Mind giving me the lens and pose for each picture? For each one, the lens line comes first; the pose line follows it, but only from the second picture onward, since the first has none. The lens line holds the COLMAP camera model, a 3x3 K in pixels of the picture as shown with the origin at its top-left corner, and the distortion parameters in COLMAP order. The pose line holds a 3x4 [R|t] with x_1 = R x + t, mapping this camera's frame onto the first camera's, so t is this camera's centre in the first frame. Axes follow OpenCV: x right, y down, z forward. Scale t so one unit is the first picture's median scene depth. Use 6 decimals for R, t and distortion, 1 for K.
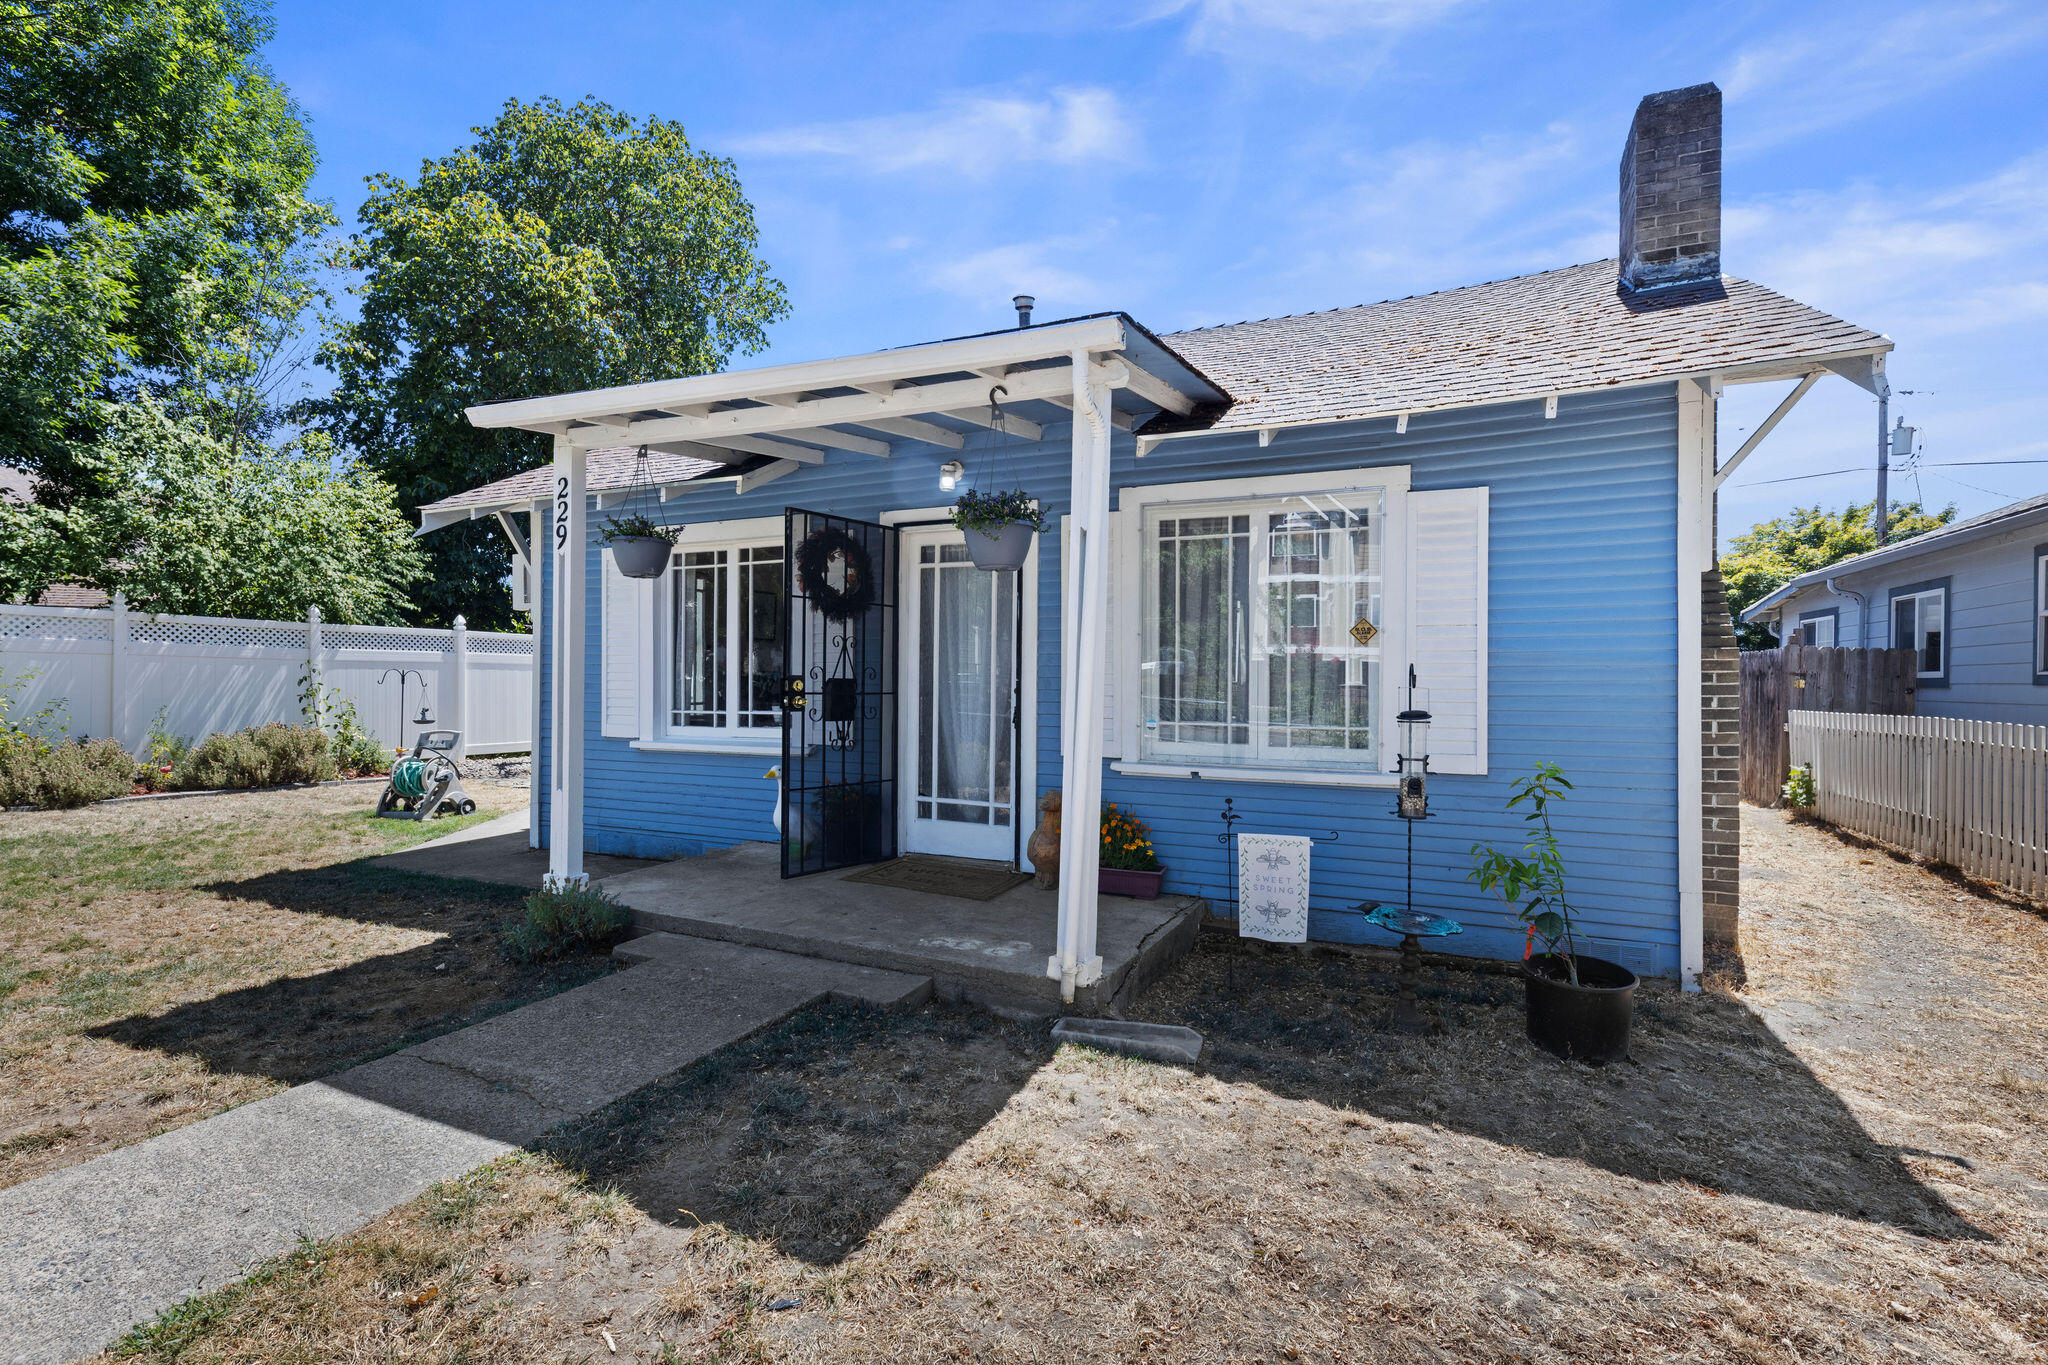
lens RADIAL K [[912.1, 0, 1043.4], [0, 912.1, 692.5], [0, 0, 1]] dist [0.012221, -0.007036]
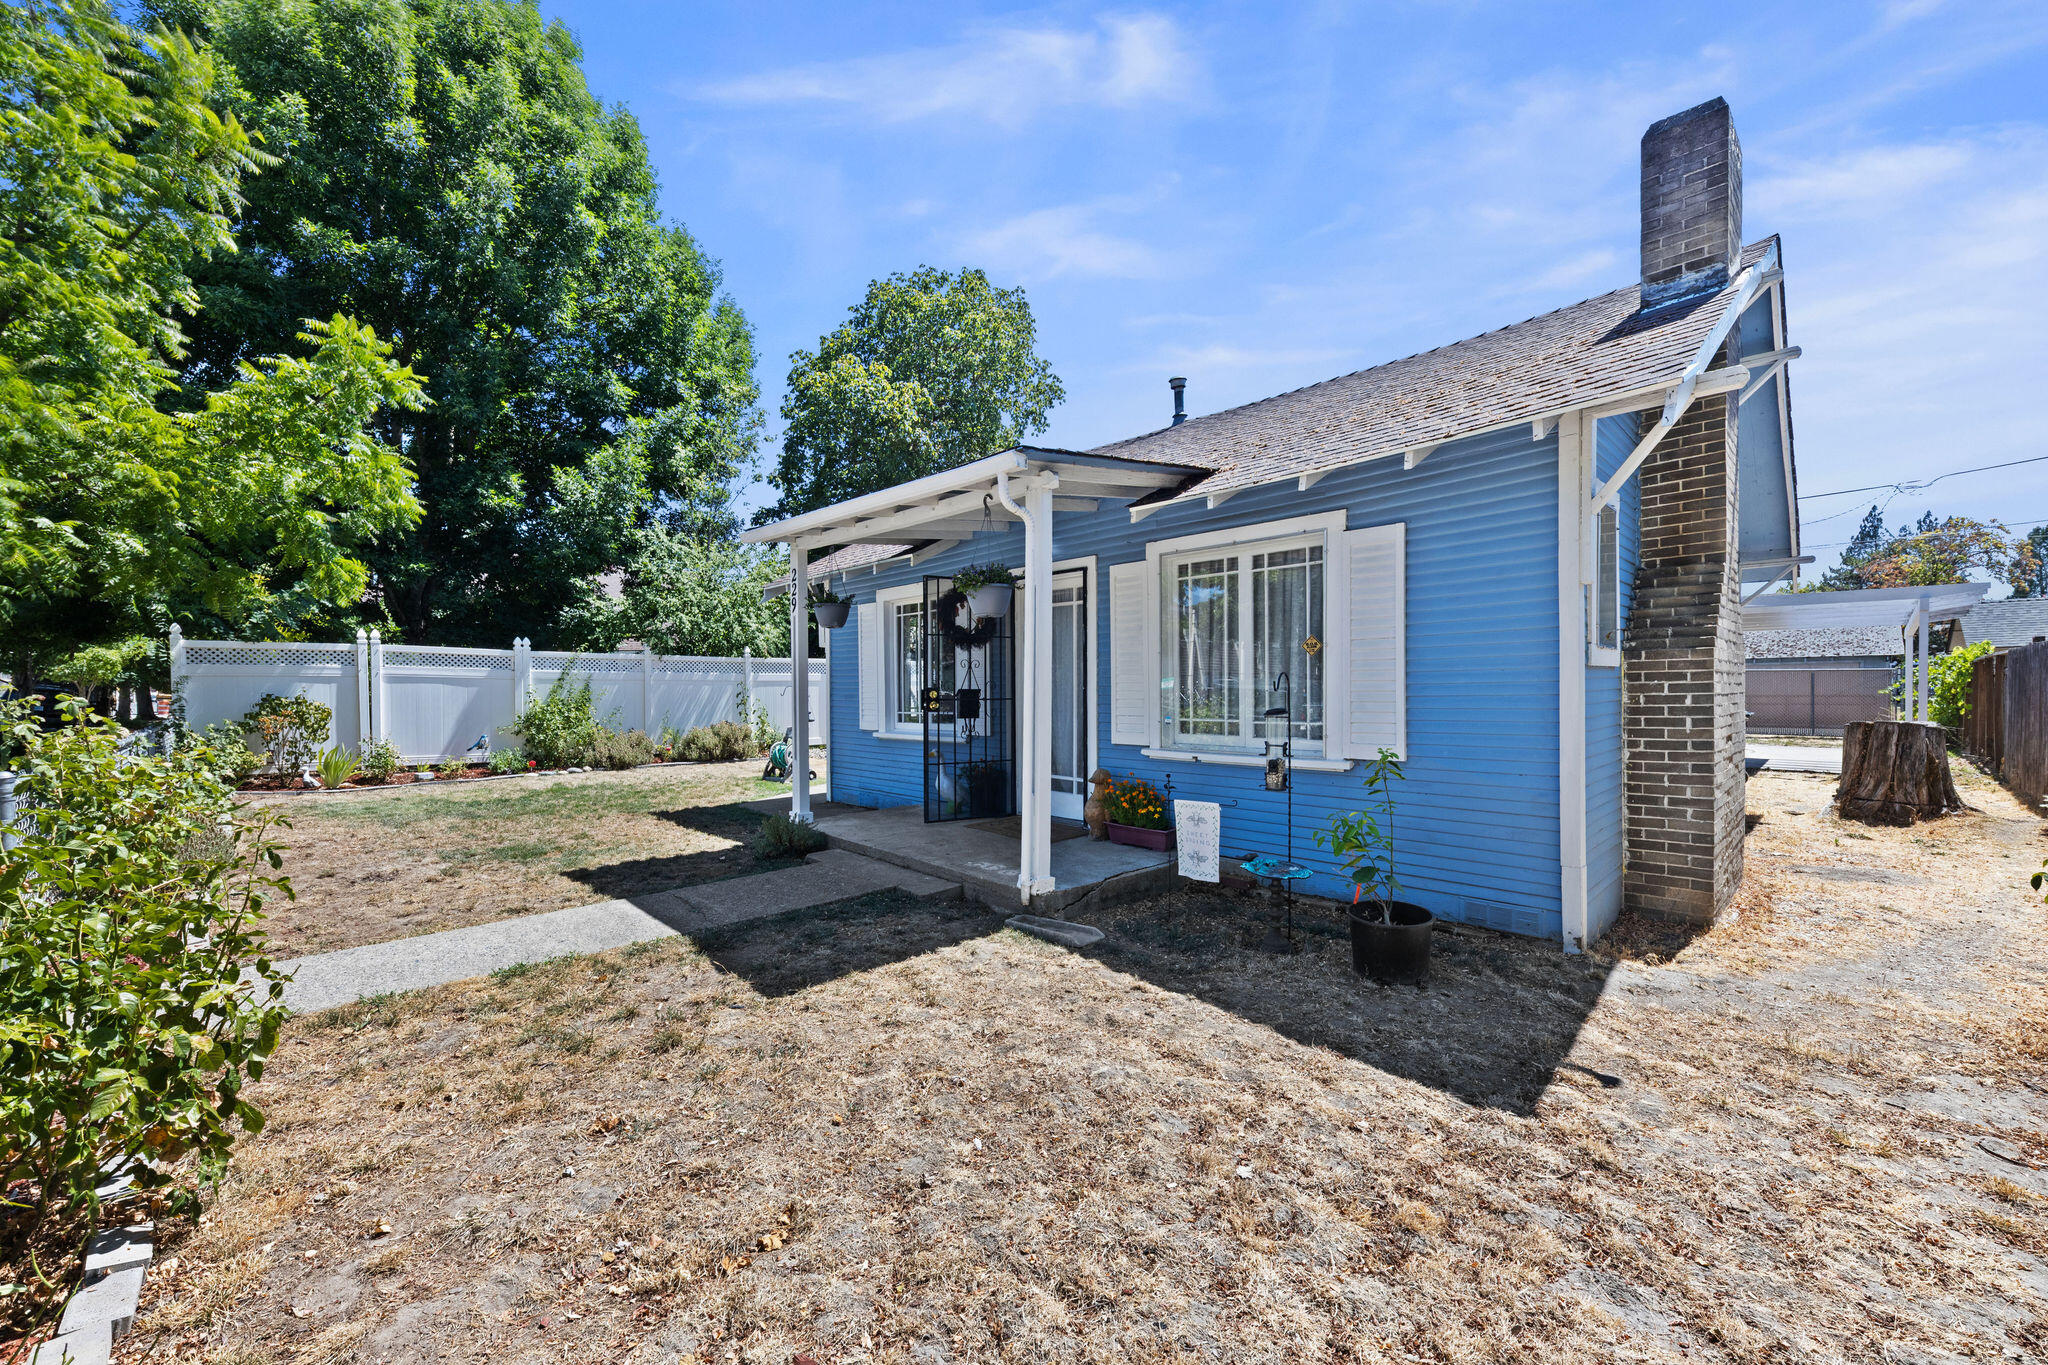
lens RADIAL K [[797.2, 0, 1054.5], [0, 797.2, 708.7], [0, 0, 1]] dist [0.008908, 0.000425]
pose [[0.926669, -0.005313, -0.375840, 0.438085], [0.010643, 0.999870, 0.012106, 0.002197], [0.375726, -0.015218, 0.926606, -0.147784]]
